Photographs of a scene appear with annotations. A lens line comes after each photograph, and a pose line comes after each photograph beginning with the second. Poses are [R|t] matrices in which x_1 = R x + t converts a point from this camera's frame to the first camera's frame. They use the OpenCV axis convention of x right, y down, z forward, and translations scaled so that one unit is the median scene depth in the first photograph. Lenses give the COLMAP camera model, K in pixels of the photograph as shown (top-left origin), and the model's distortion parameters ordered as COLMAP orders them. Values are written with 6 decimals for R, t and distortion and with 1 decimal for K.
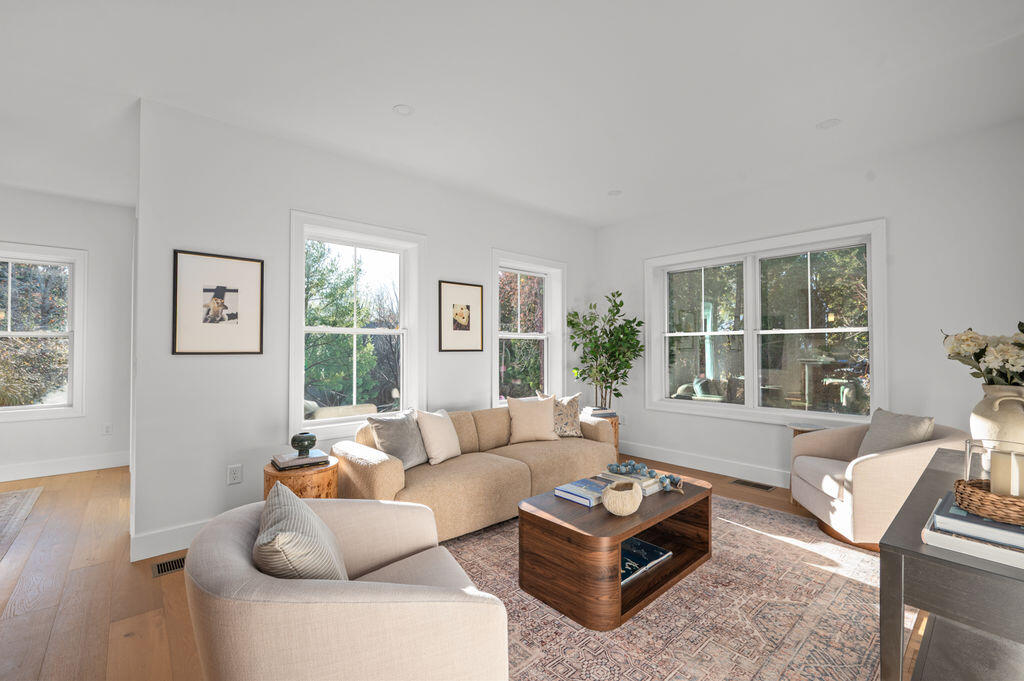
lens RADIAL K [[437.3, 0, 512.0], [0, 437.3, 340.5], [0, 0, 1]] dist [-0.002112, -0.000153]
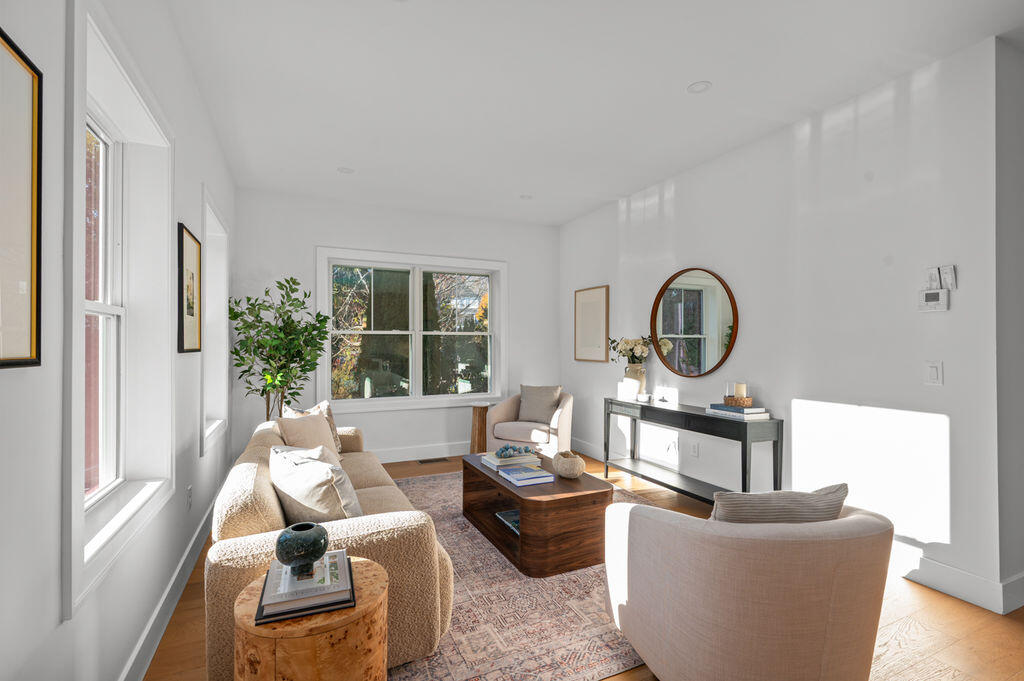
lens RADIAL K [[464.0, 0, 512.0], [0, 464.0, 340.5], [0, 0, 1]] dist [-0.032318, 0.000015]
pose [[0.289791, 0.011869, 0.957016, -0.900472], [-0.012809, 0.999882, -0.008522, 0.013649], [-0.957004, -0.009789, 0.289909, 0.651081]]
